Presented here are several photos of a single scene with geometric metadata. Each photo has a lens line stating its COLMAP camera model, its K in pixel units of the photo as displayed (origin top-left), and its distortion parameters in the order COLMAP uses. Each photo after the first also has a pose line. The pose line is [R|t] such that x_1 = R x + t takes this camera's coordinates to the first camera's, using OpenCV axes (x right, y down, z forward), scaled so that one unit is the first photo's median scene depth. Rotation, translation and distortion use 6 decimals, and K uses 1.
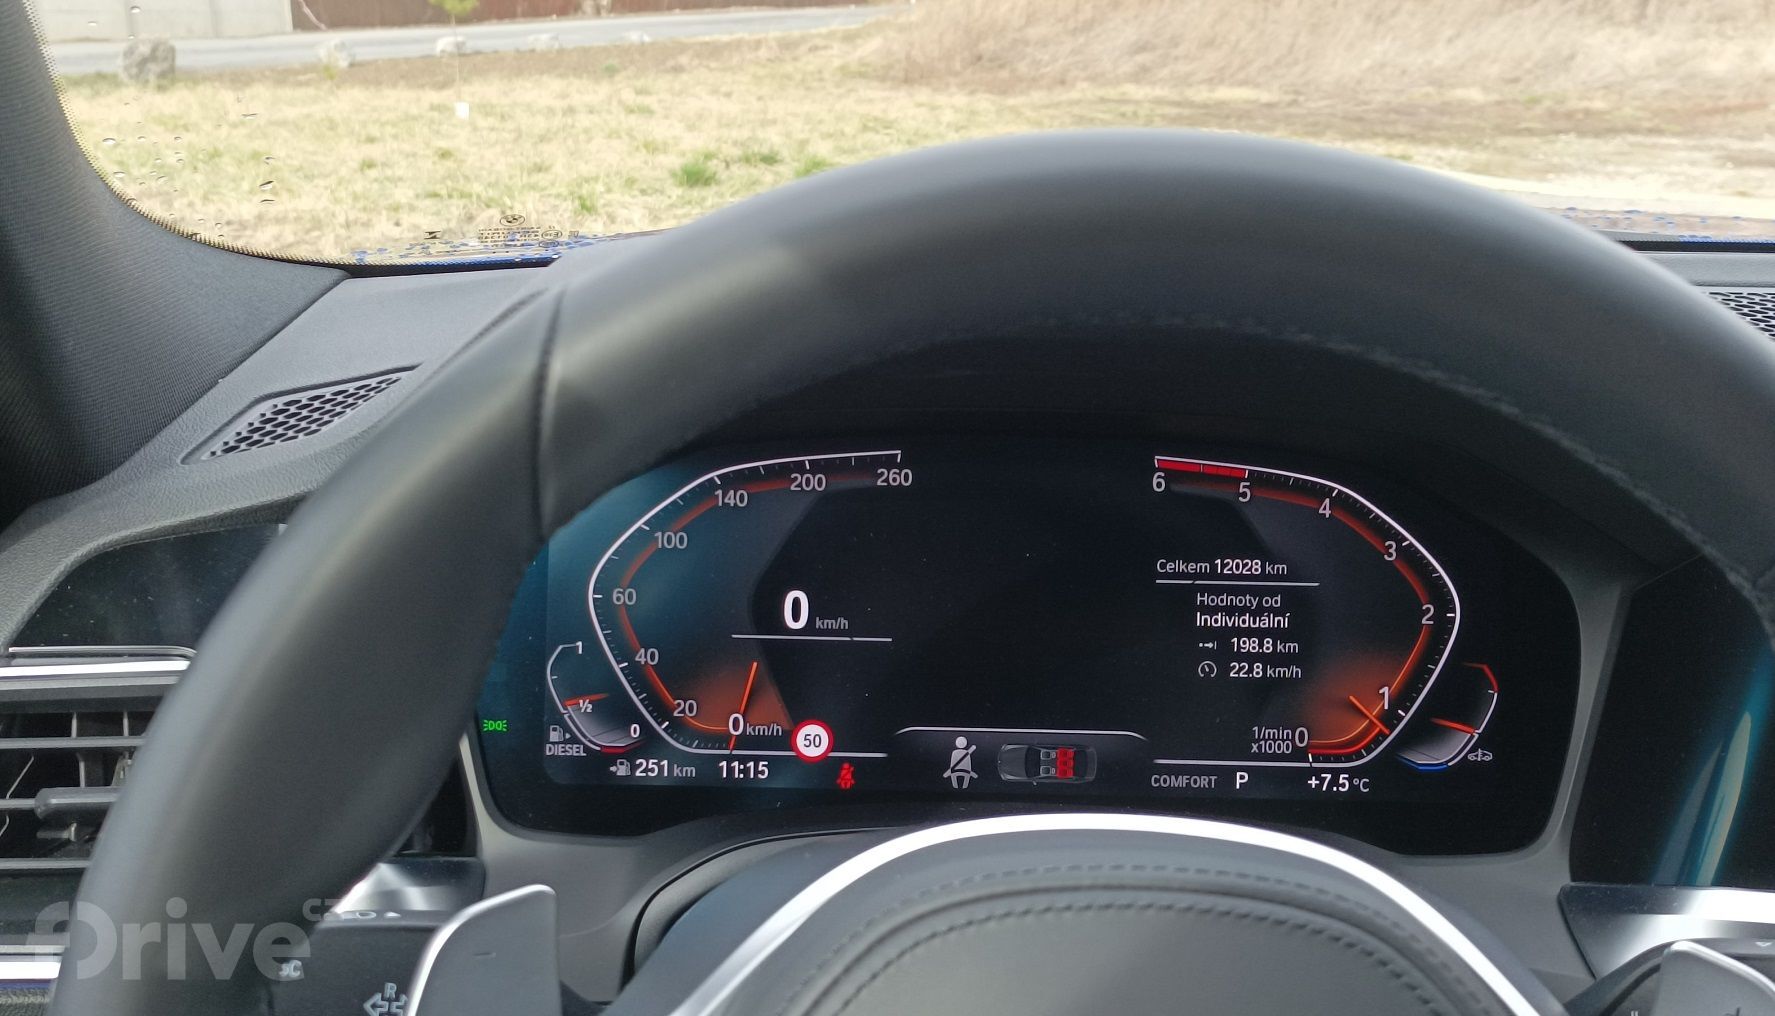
lens RADIAL K [[1947.9, 0, 891.3], [0, 1947.9, 642.2], [0, 0, 1]] dist [0.023315, 0.000000]
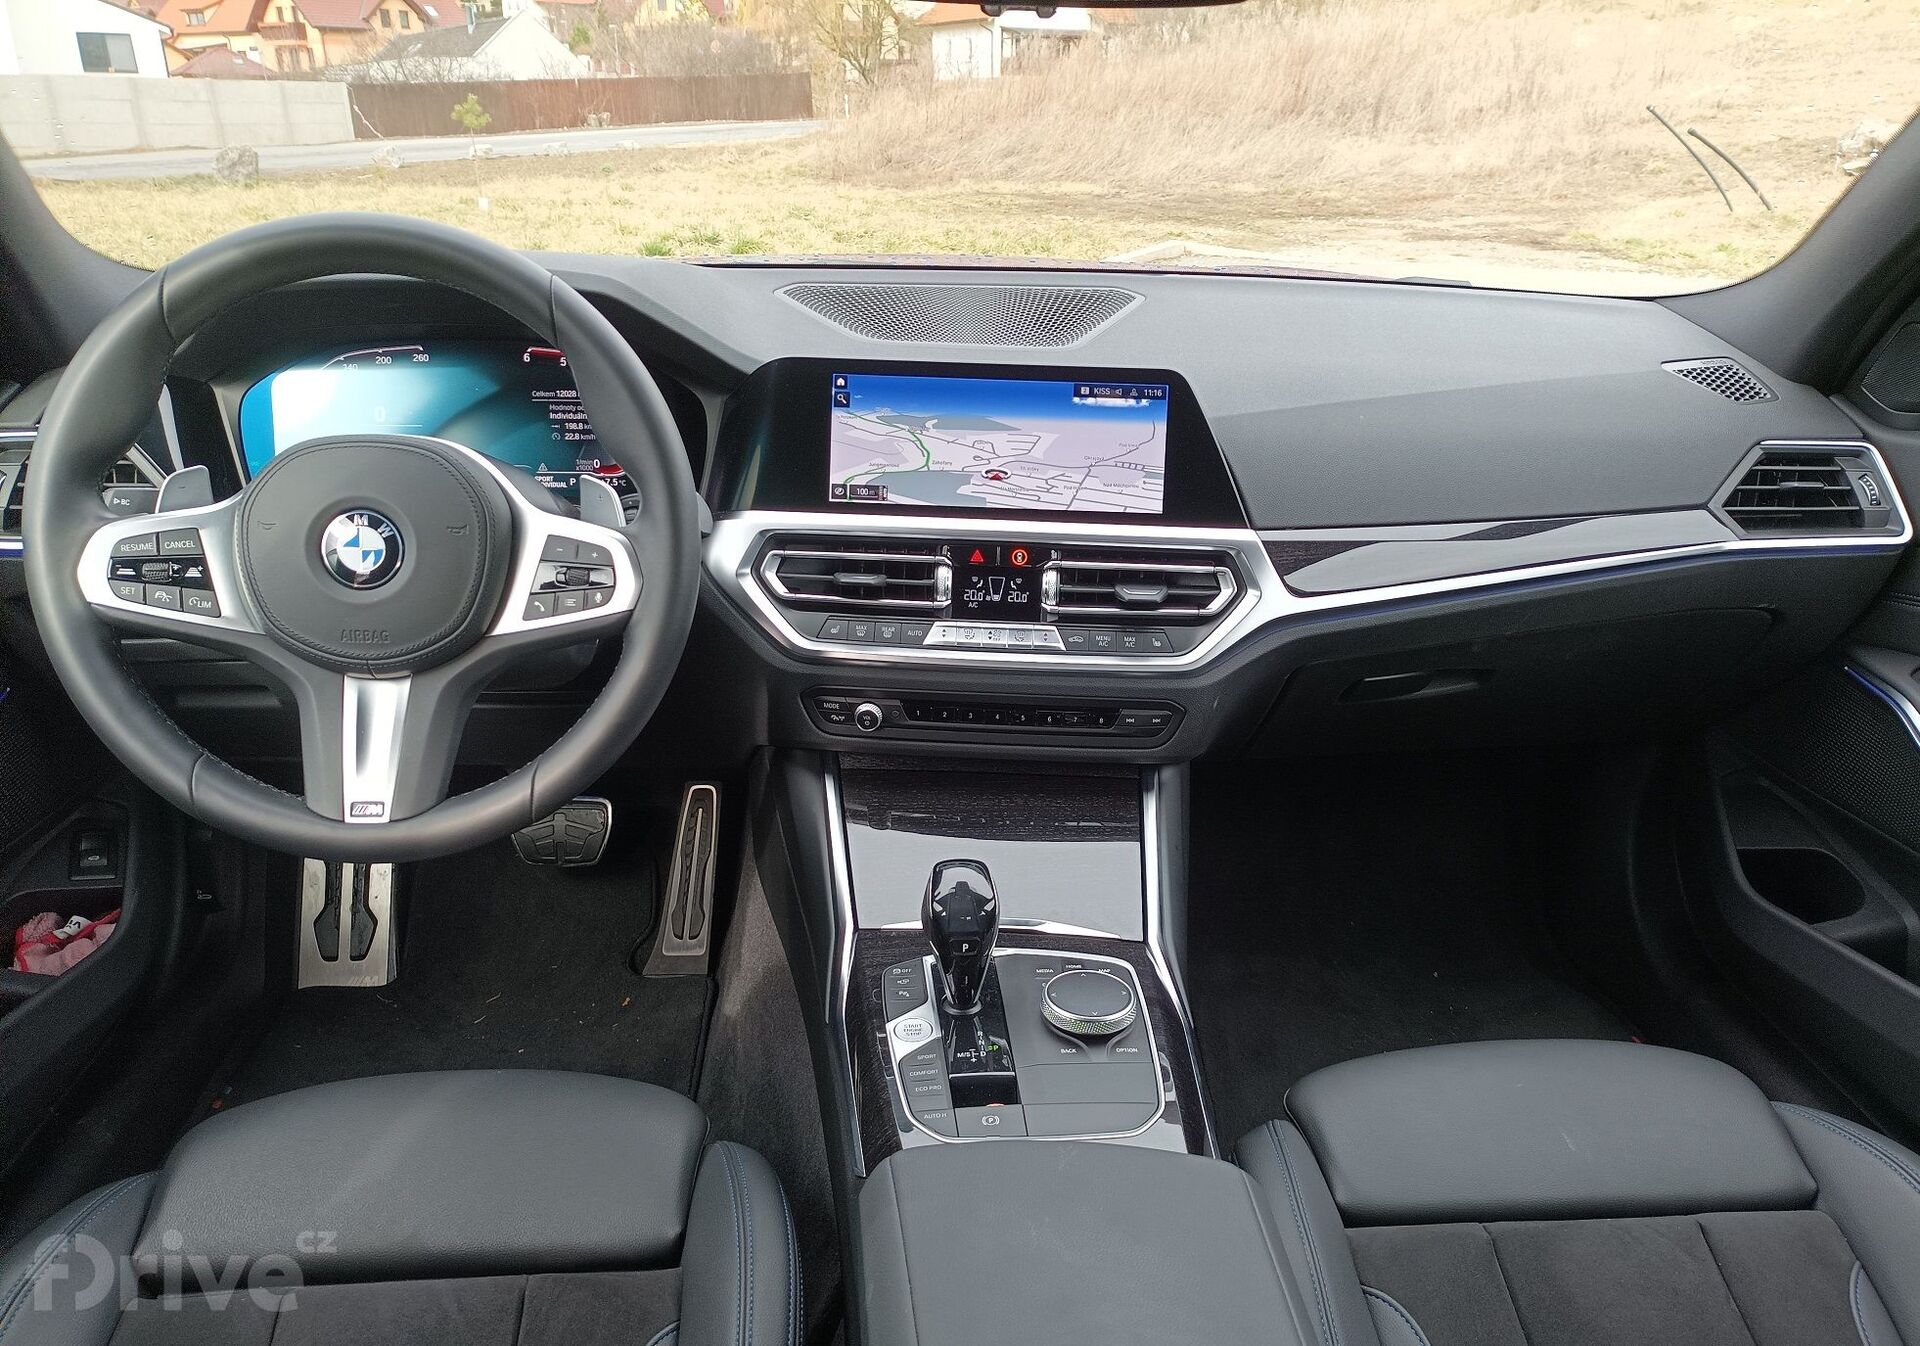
lens RADIAL K [[1461.6, 0, 969.2], [0, 1461.6, 729.4], [0, 0, 1]] dist [0.037170, -0.028012]
pose [[0.996653, -0.033030, 0.074776, 0.519722], [0.027023, 0.996431, 0.079973, 0.242474], [-0.077151, -0.077684, 0.993988, -0.885813]]
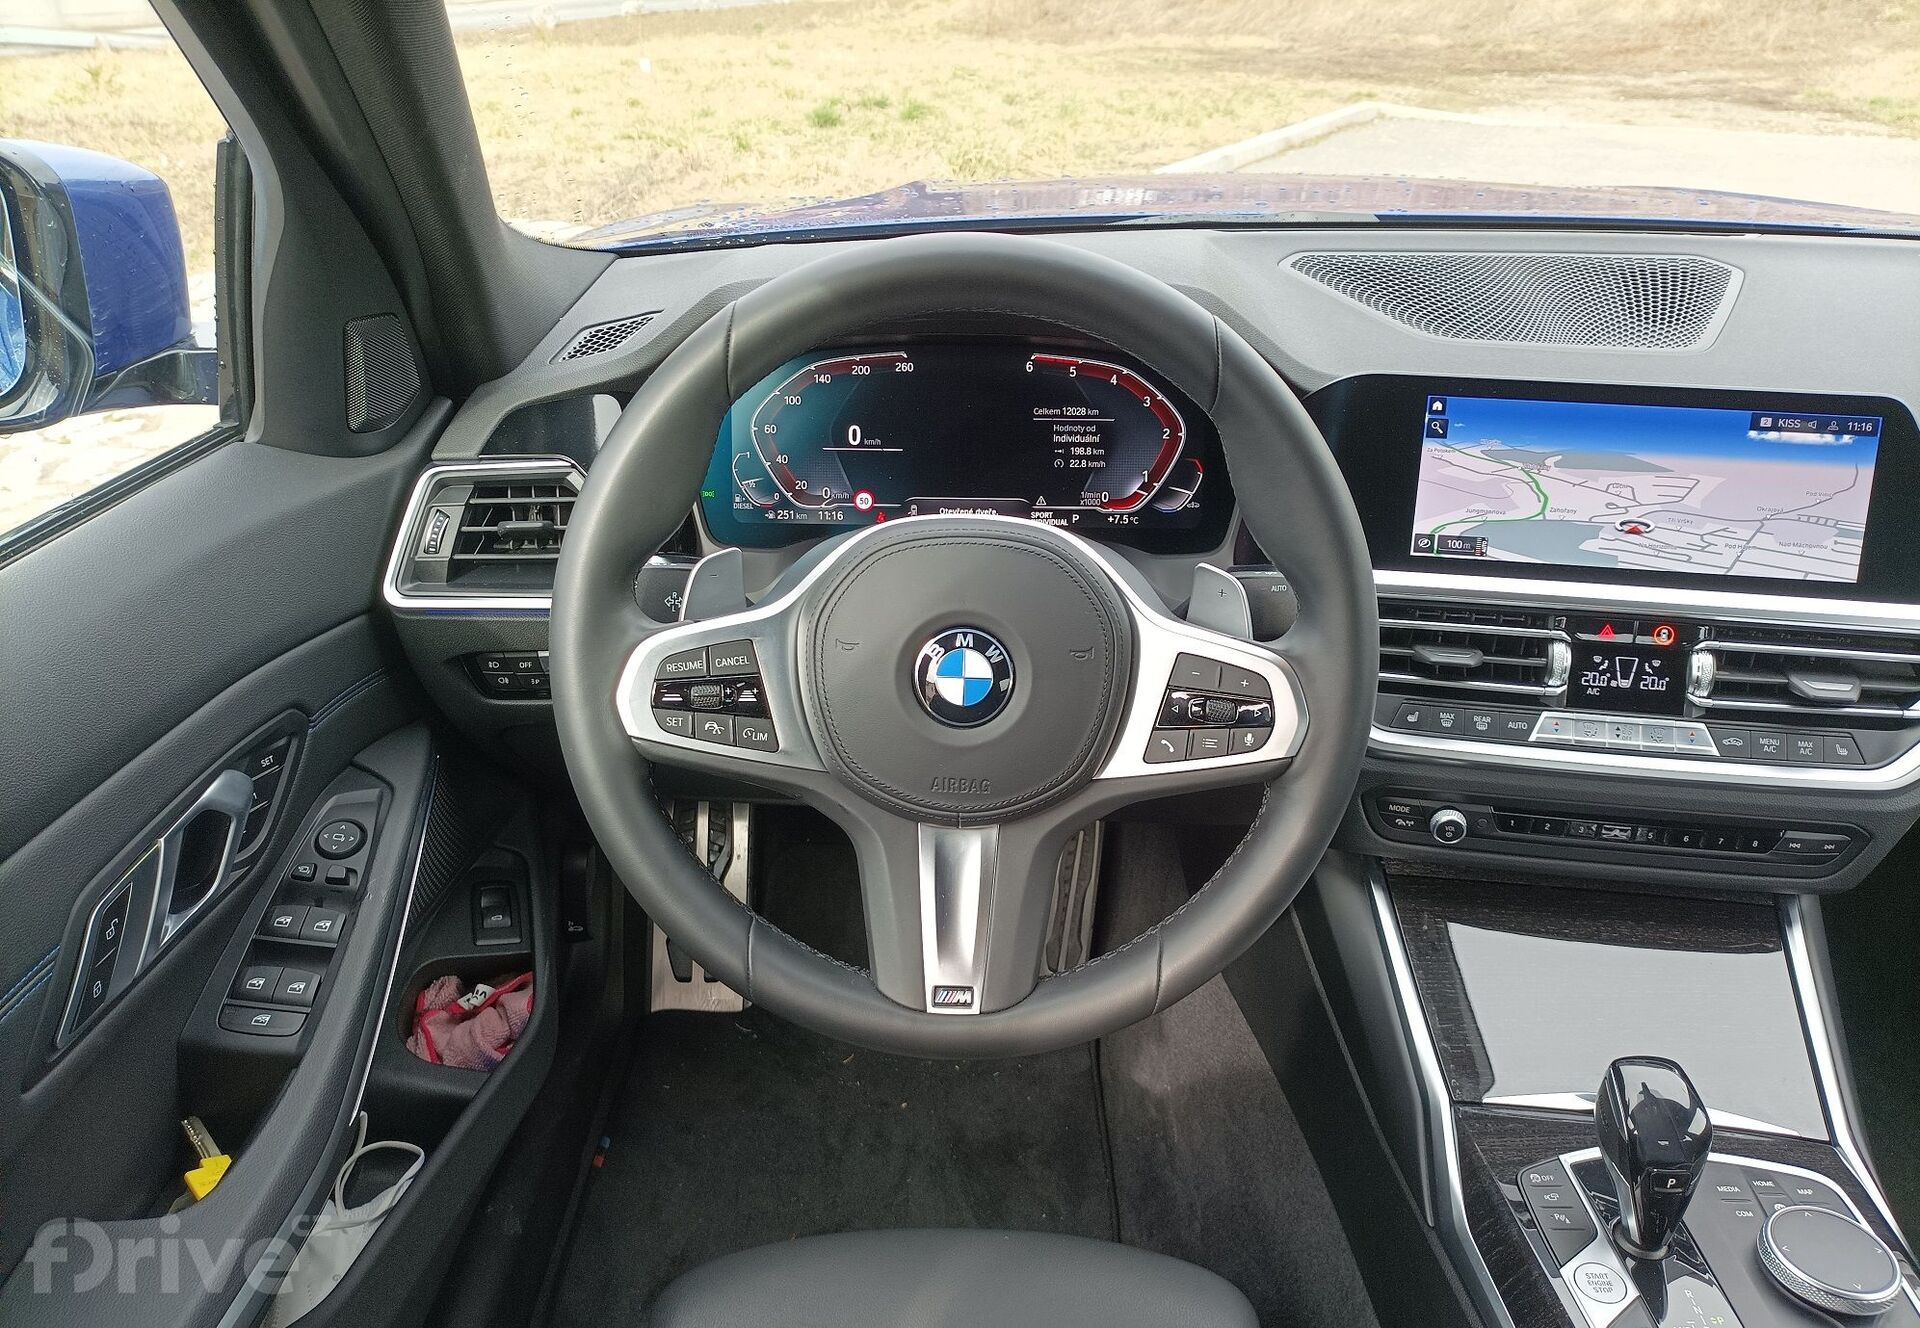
lens RADIAL K [[1445.9, 0, 960.4], [0, 1445.9, 716.0], [0, 0, 1]] dist [0.029105, -0.019624]
pose [[0.999845, -0.005959, -0.016544, 0.081771], [0.008539, 0.986993, 0.160538, 0.030061], [0.015373, -0.160655, 0.986891, -0.512995]]
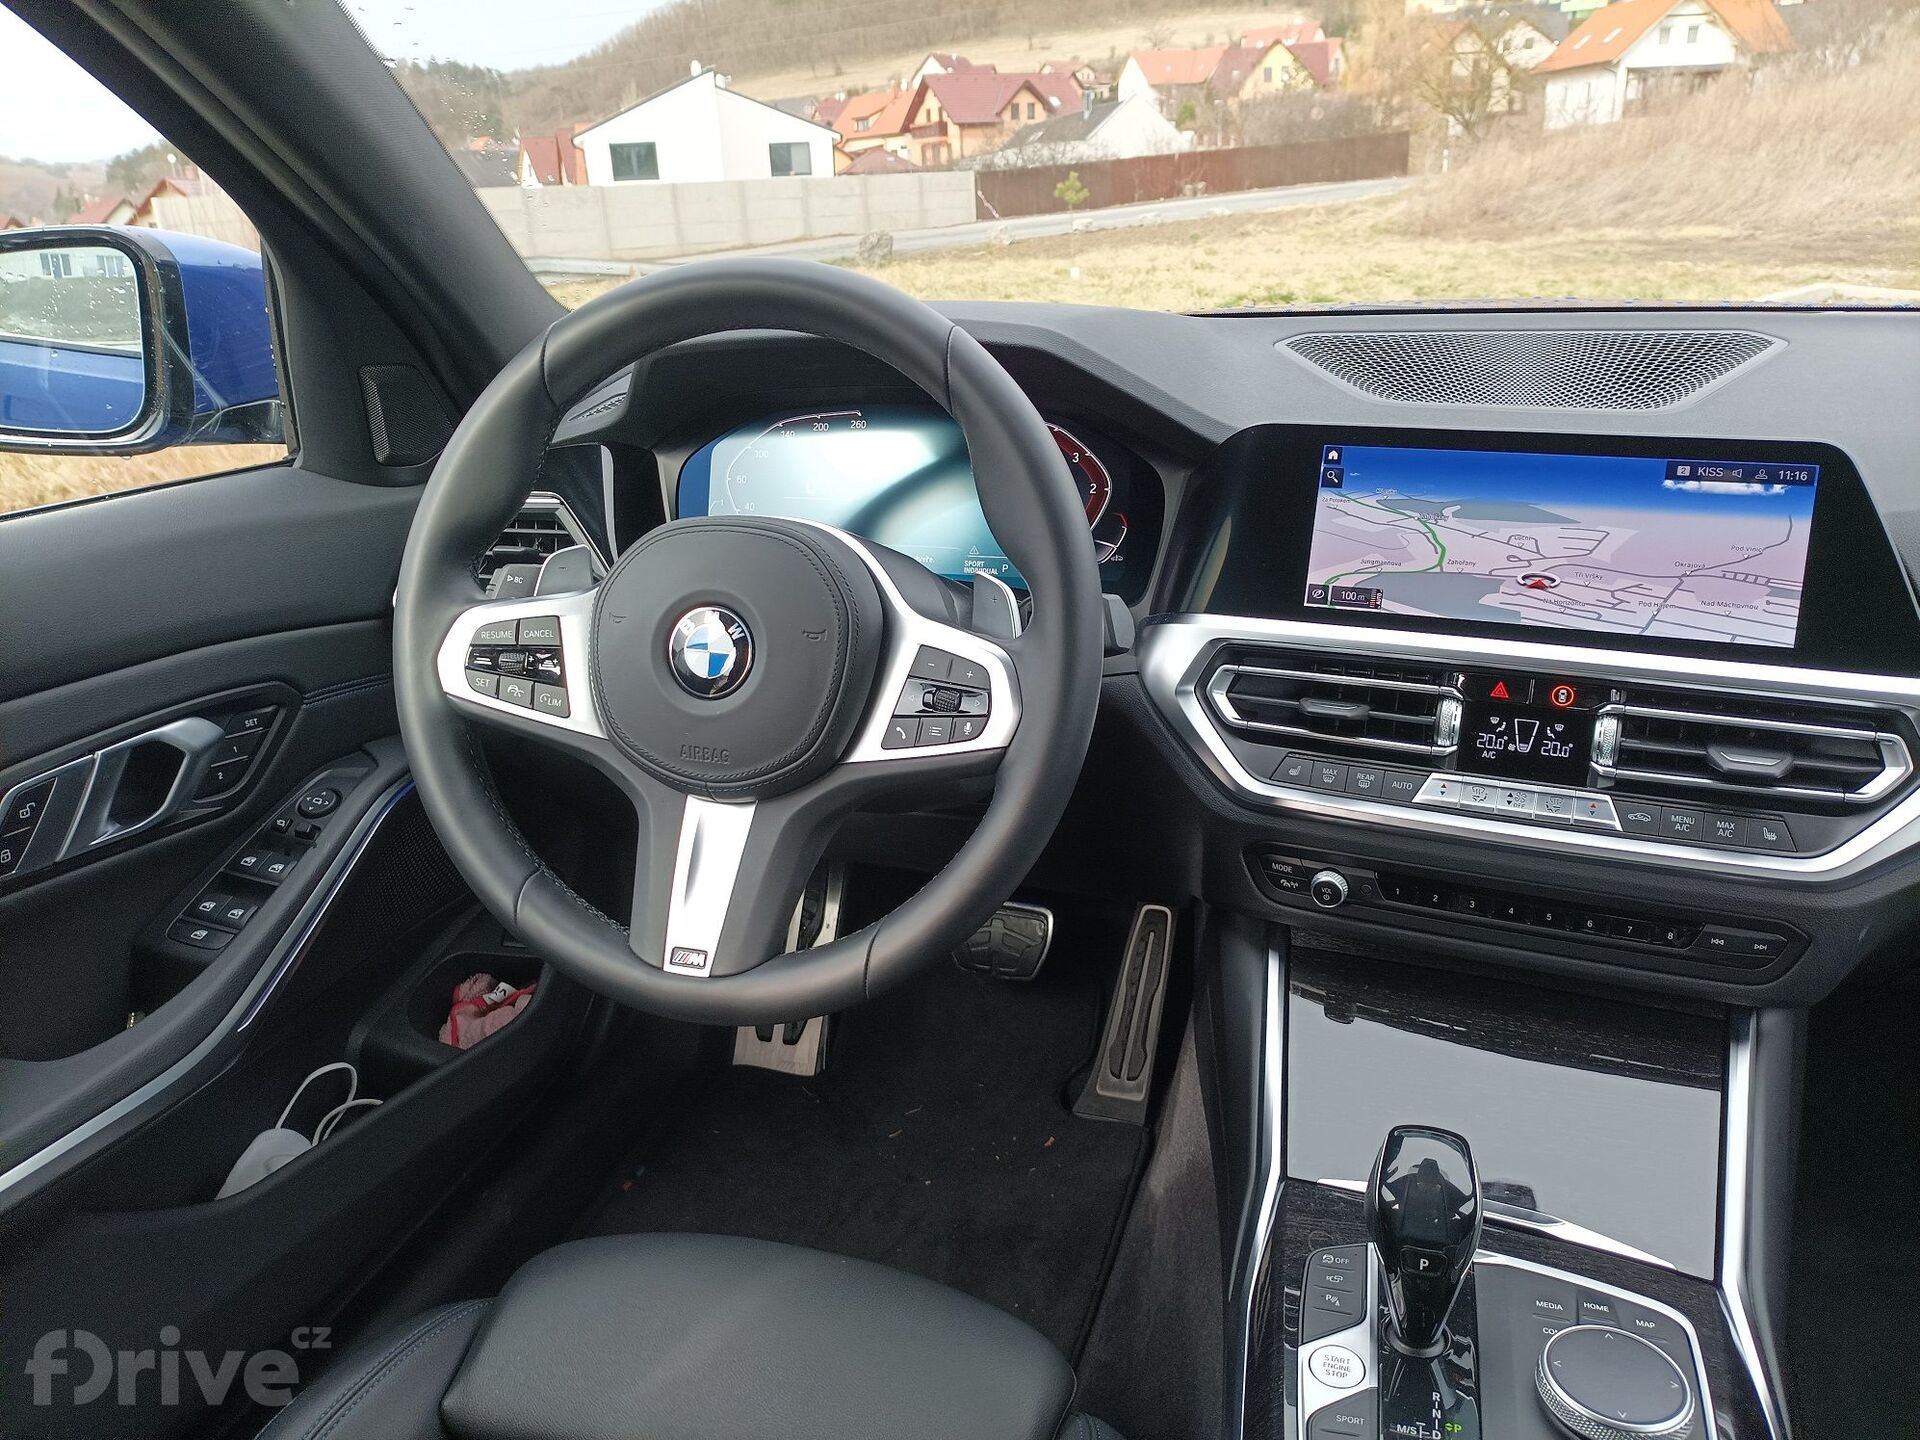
lens RADIAL K [[1441.1, 0, 961.2], [0, 1441.1, 717.8], [0, 0, 1]] dist [0.031518, -0.016520]
pose [[0.954543, 0.050980, -0.293680, 0.588267], [-0.040714, 0.998331, 0.040969, 0.167726], [0.295279, -0.027150, 0.955025, -0.496136]]
